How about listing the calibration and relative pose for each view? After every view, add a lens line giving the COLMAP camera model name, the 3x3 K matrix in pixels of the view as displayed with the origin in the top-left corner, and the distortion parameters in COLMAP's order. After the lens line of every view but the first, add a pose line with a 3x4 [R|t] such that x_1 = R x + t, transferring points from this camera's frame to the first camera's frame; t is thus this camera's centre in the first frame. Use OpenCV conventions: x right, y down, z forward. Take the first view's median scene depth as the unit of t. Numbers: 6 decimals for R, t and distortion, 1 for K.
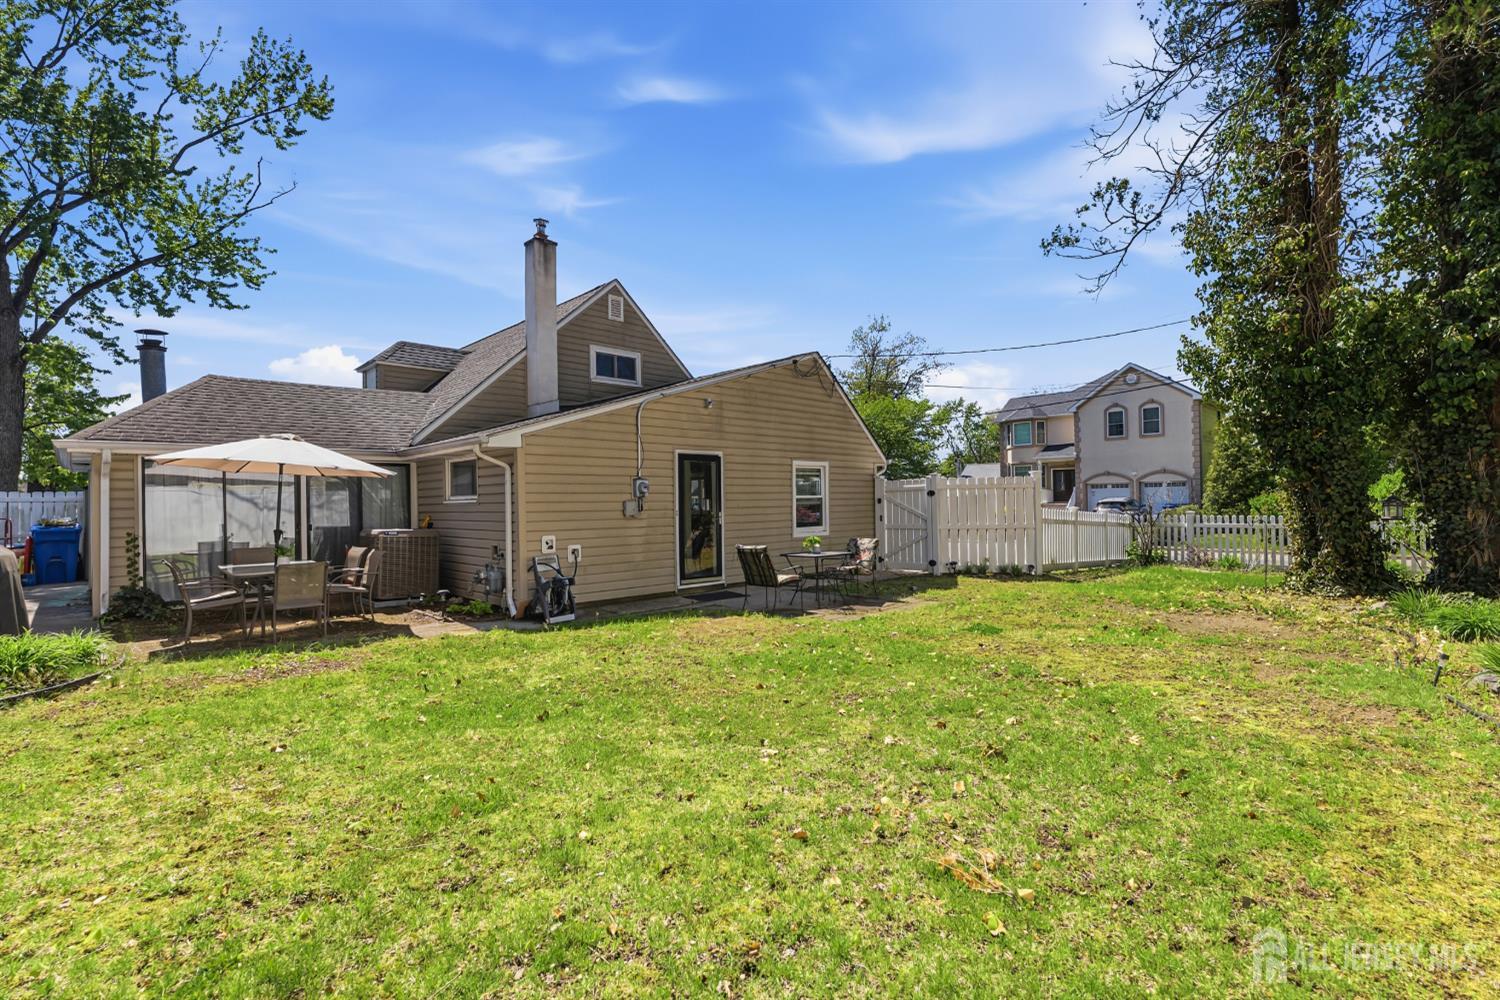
lens RADIAL K [[764.8, 0, 797.9], [0, 764.8, 493.5], [0, 0, 1]] dist [-0.001248, 0.000709]
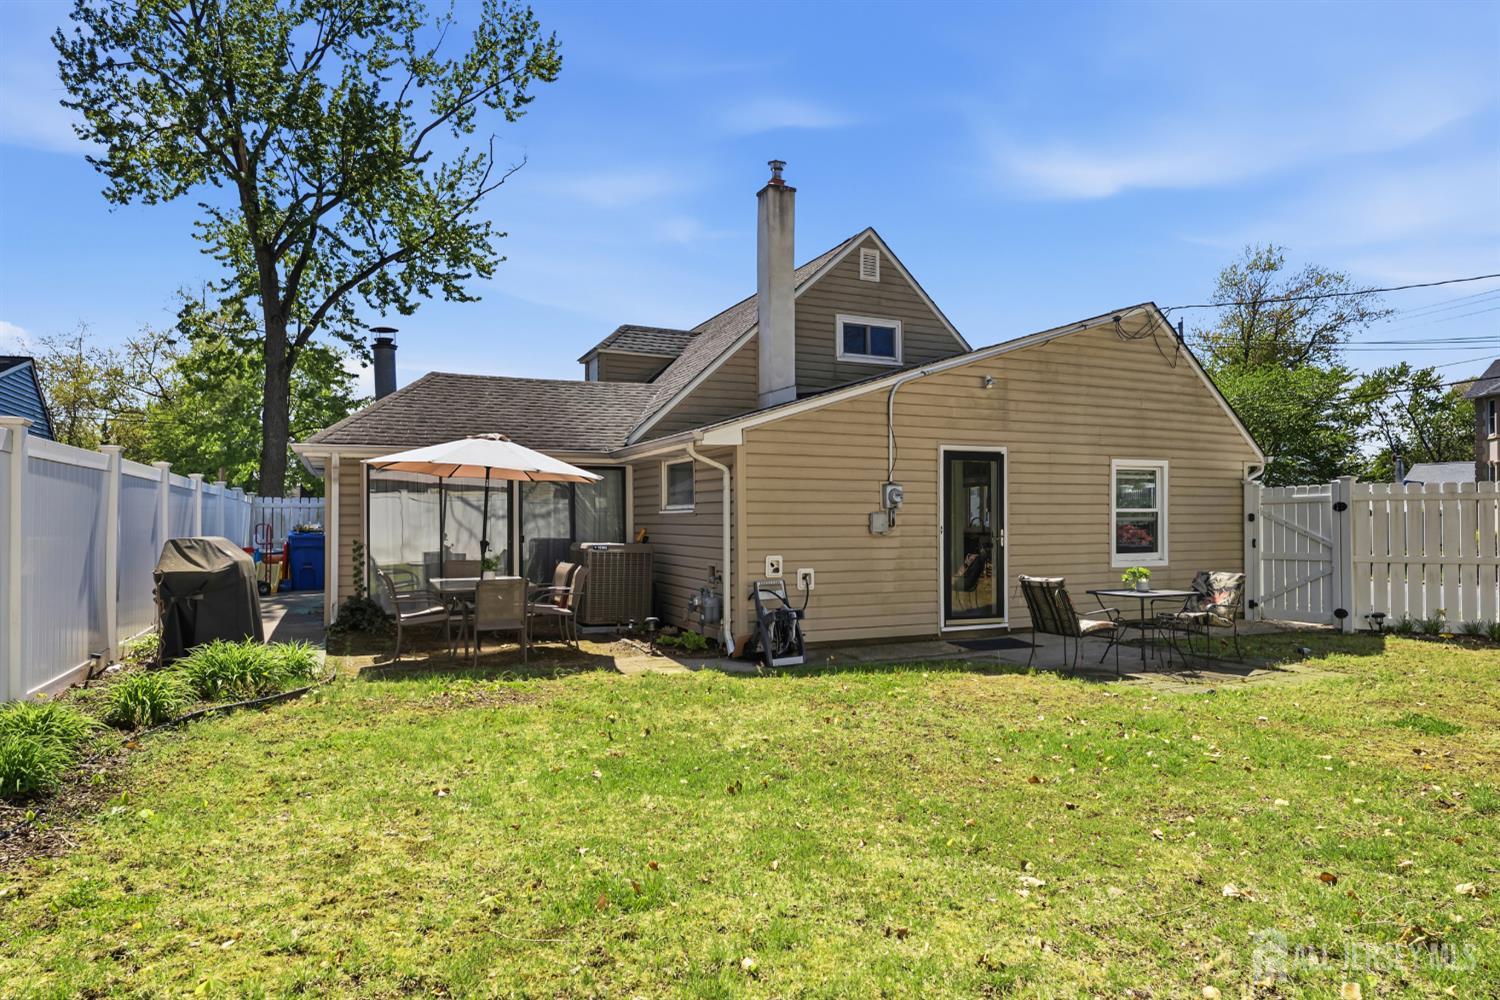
lens RADIAL K [[966.1, 0, 743.3], [0, 966.1, 511.3], [0, 0, 1]] dist [0.000855, -0.000014]
pose [[0.923632, 0.009980, -0.383152, 0.028843], [-0.007545, 0.999941, 0.007857, 0.001277], [0.383207, -0.004366, 0.923652, 0.058201]]
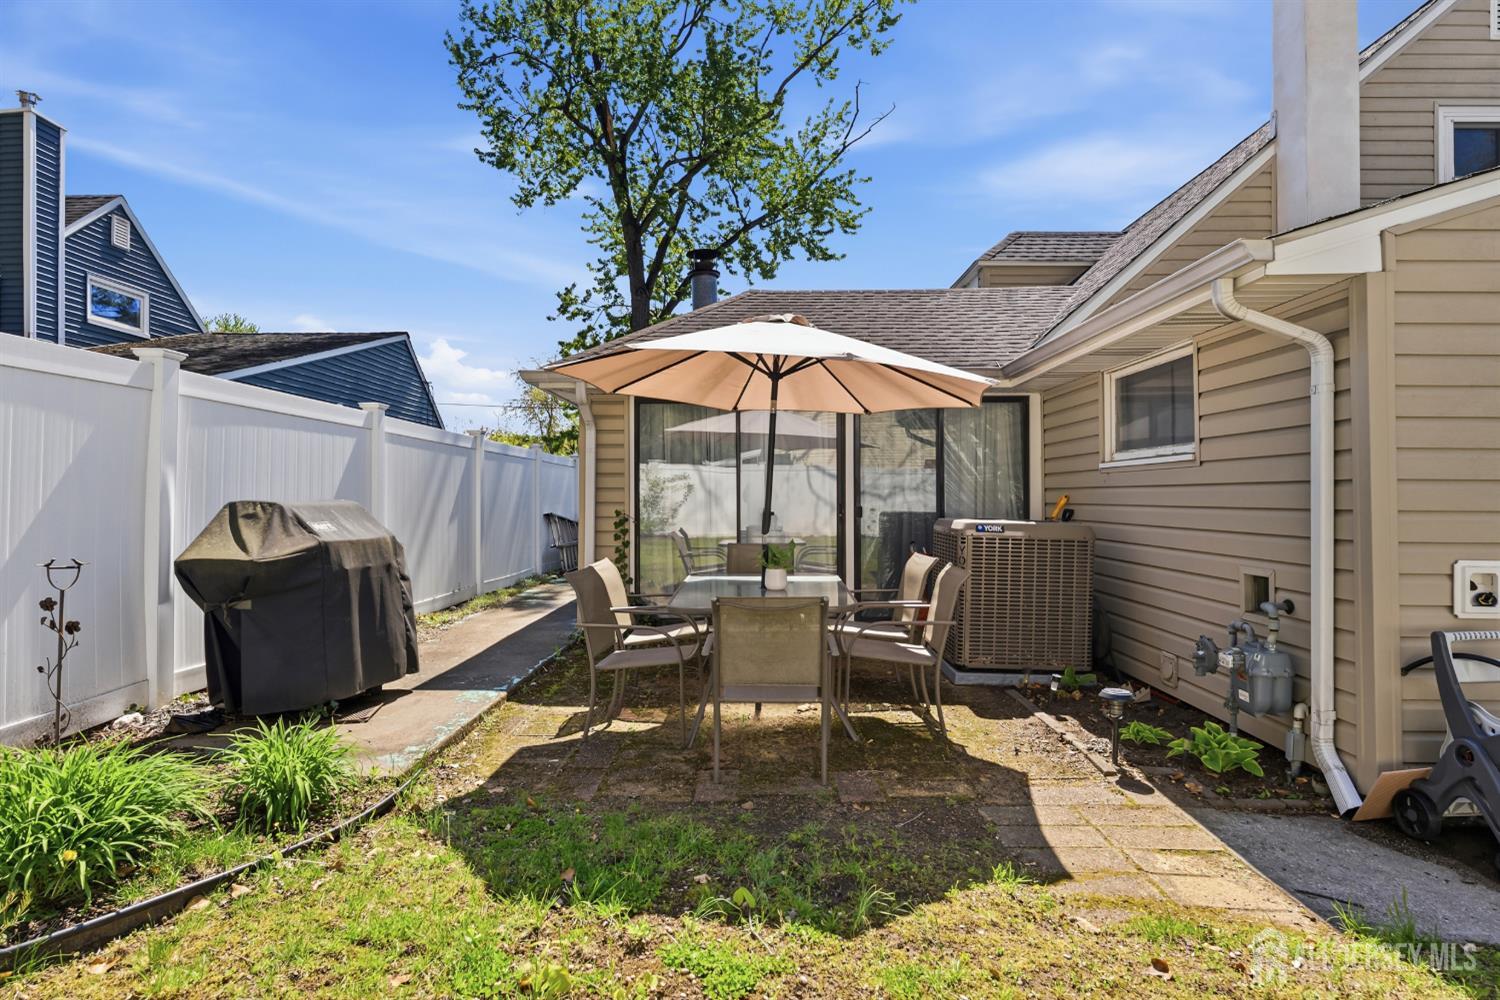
lens RADIAL K [[621.7, 0, 753.7], [0, 621.7, 494.6], [0, 0, 1]] dist [0.000918, 0.000099]
pose [[0.636453, 0.005803, -0.771294, -0.314489], [-0.002832, 0.999983, 0.005187, 0.028177], [0.771310, -0.001117, 0.636458, 0.615210]]
